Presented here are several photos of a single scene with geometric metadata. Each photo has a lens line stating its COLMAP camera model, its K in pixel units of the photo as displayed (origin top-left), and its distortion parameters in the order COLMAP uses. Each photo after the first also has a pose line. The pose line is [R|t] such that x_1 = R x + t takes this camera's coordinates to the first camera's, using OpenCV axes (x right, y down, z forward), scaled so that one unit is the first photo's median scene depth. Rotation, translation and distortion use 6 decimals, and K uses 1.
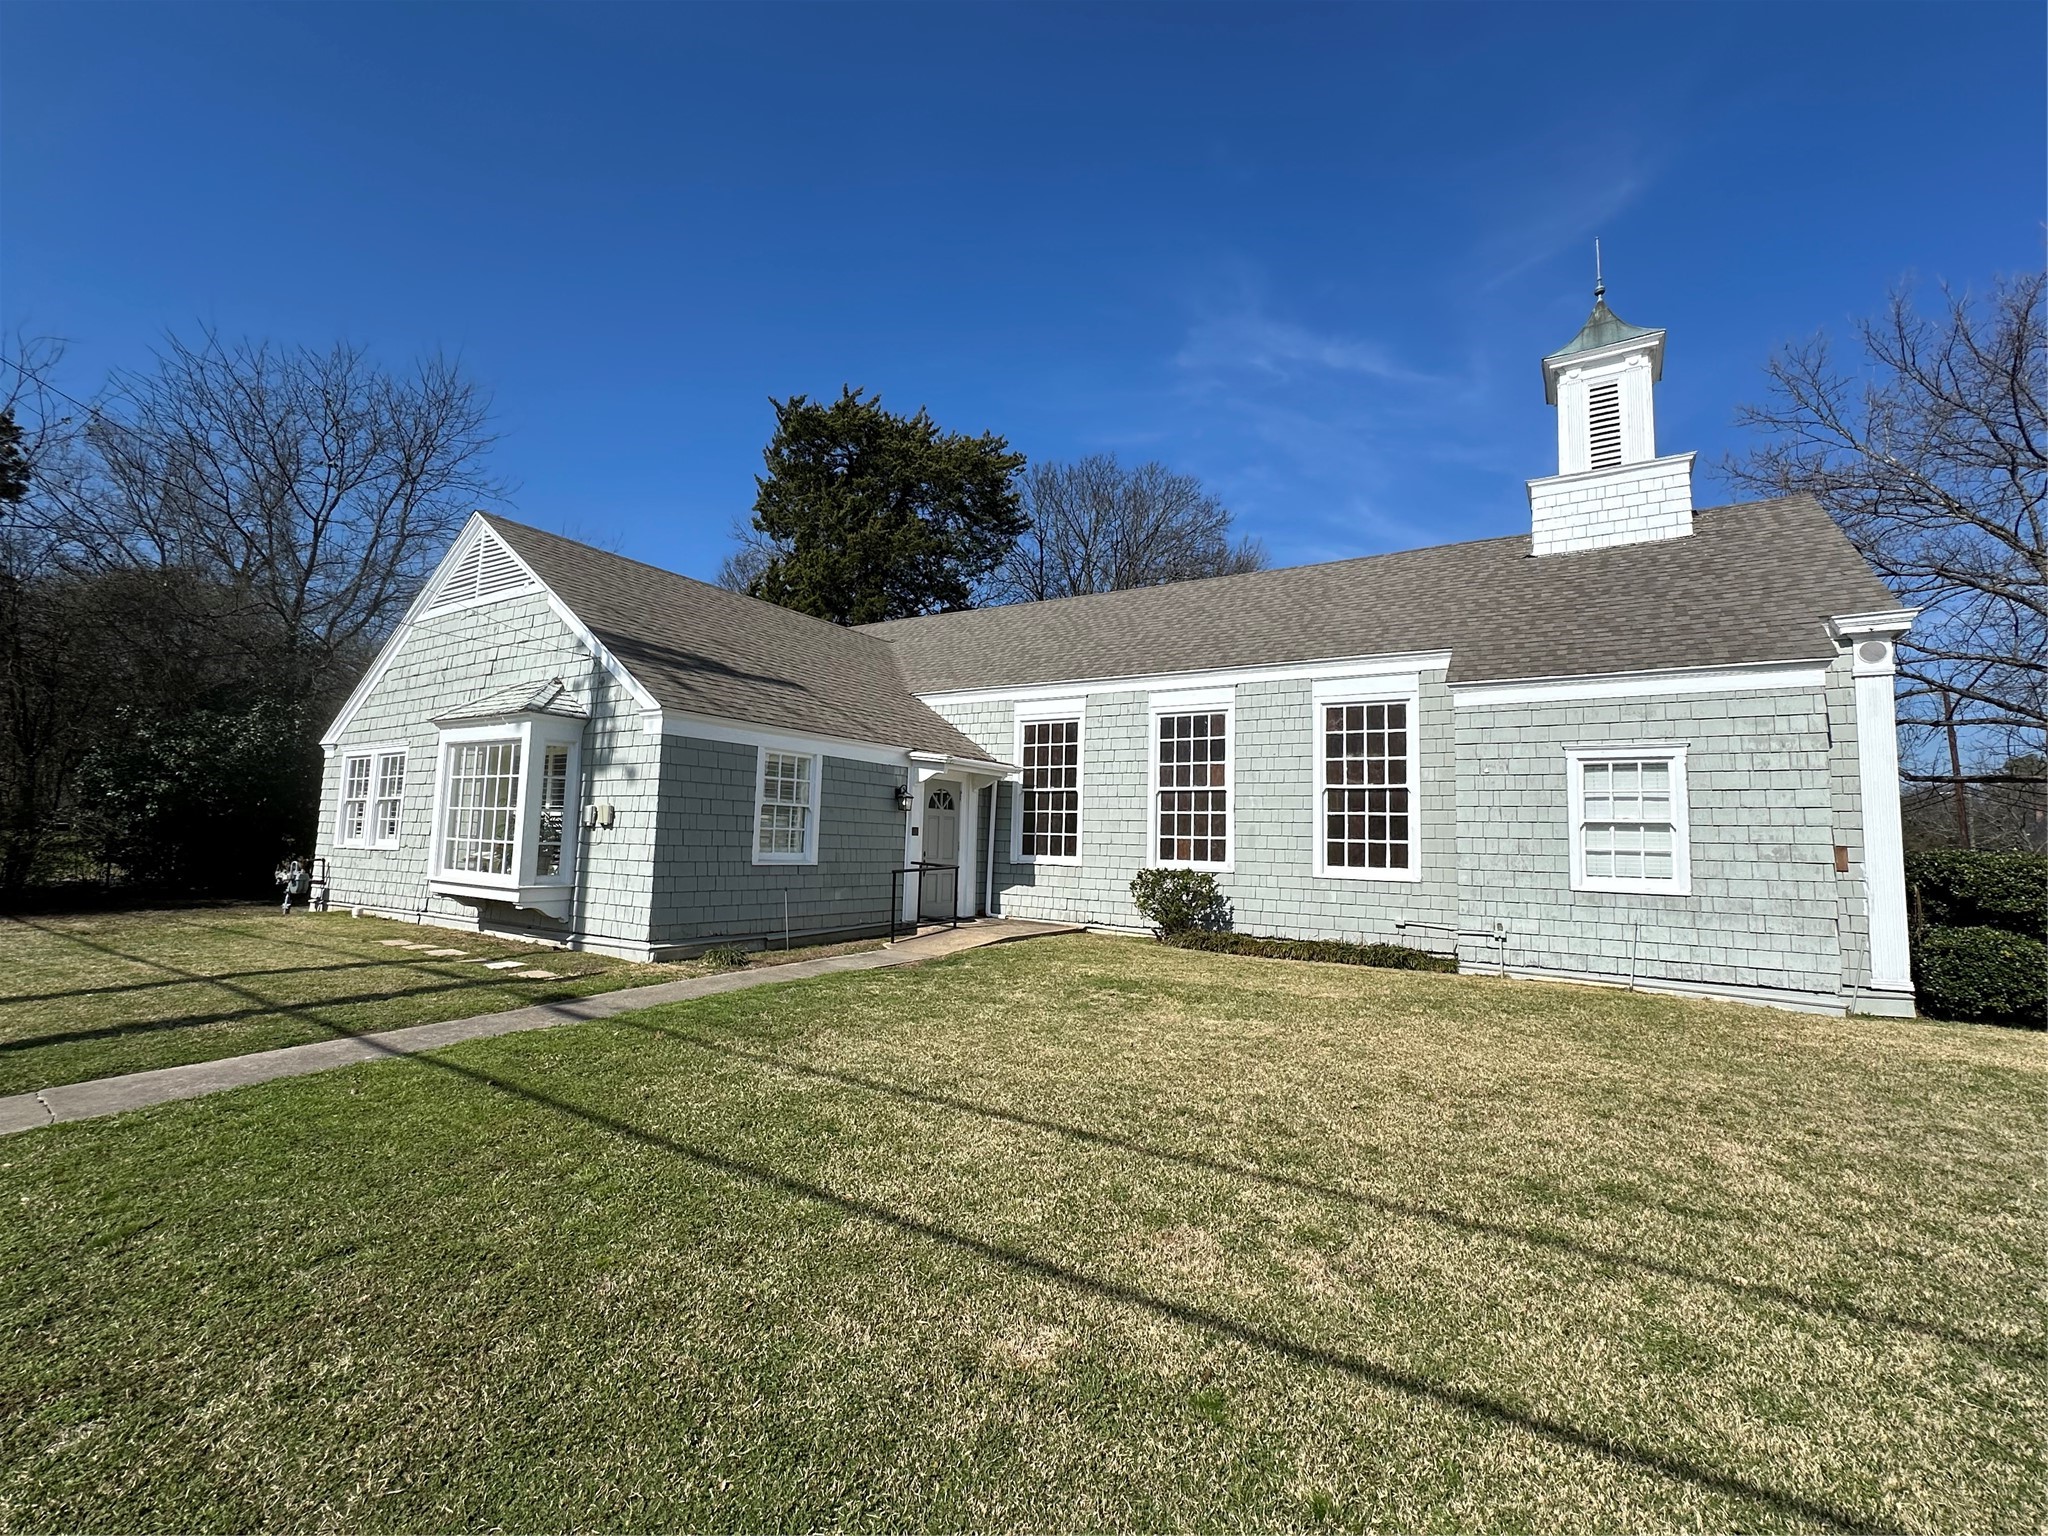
lens RADIAL K [[897.3, 0, 1025.3], [0, 897.3, 763.6], [0, 0, 1]] dist [-0.000208, 0.001101]
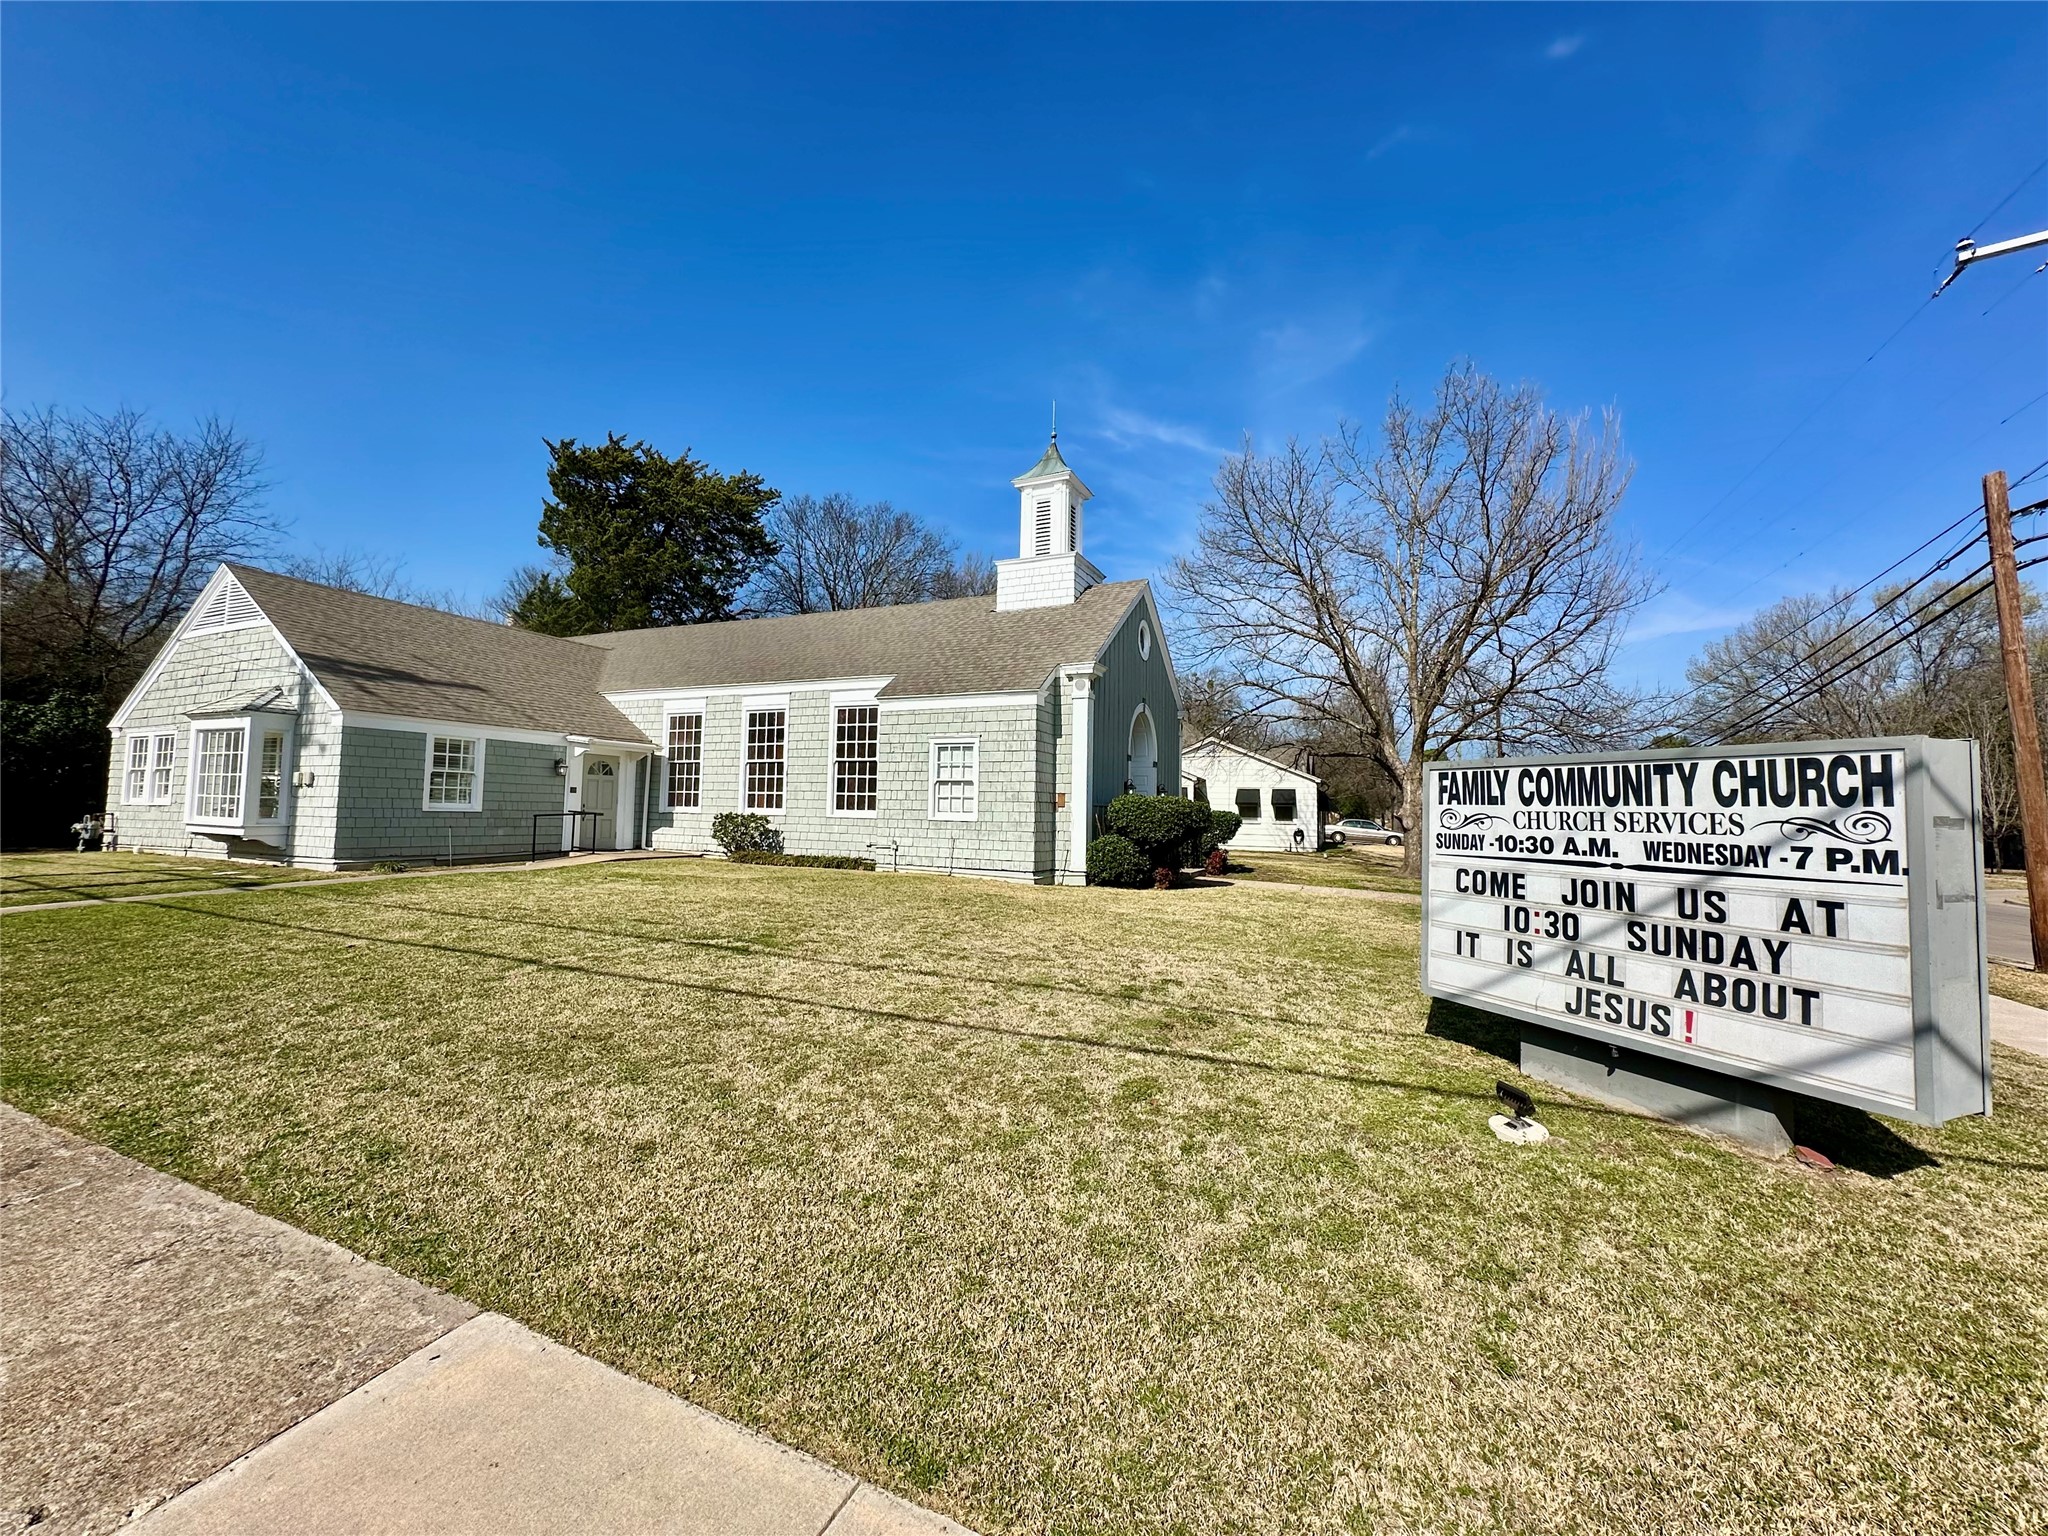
lens RADIAL K [[821.5, 0, 1026.7], [0, 821.5, 766.1], [0, 0, 1]] dist [-0.008900, 0.004572]
pose [[0.989860, -0.001164, 0.142041, 0.446713], [-0.003910, 0.999364, 0.035436, -0.014336], [-0.141992, -0.035632, 0.989226, -0.451757]]
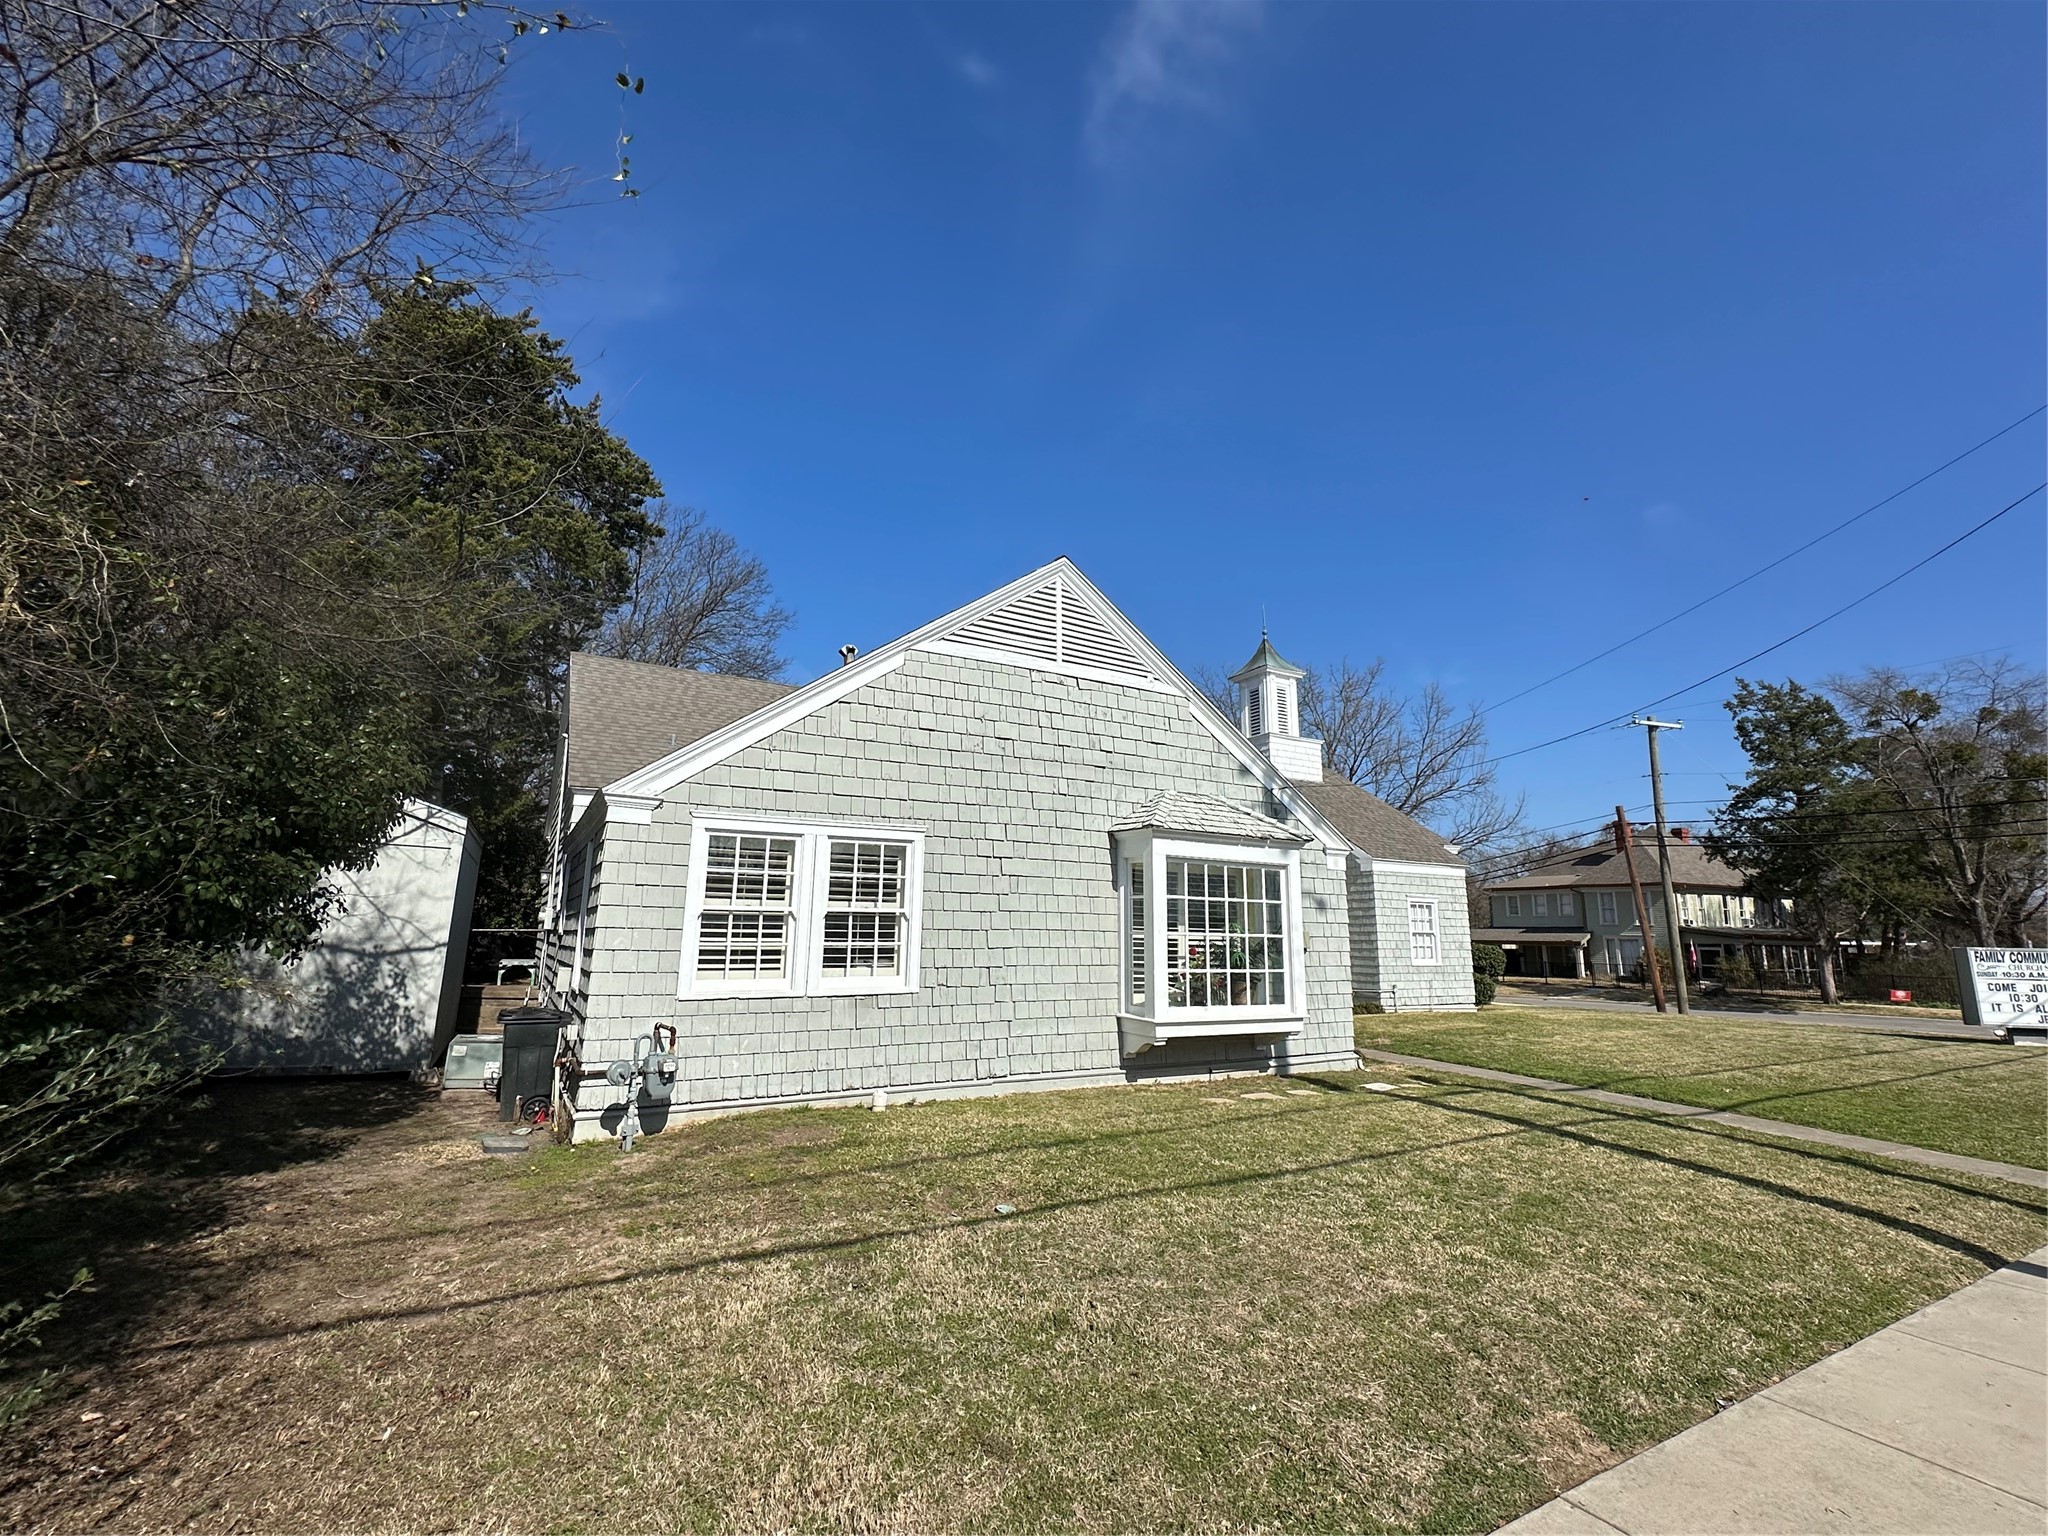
lens RADIAL K [[897.3, 0, 1034.9], [0, 897.3, 761.7], [0, 0, 1]] dist [-0.000208, 0.001101]
pose [[0.453644, 0.149091, 0.878623, -1.303961], [-0.079233, 0.988750, -0.126869, 0.005622], [-0.887654, -0.012063, 0.460354, 0.643868]]
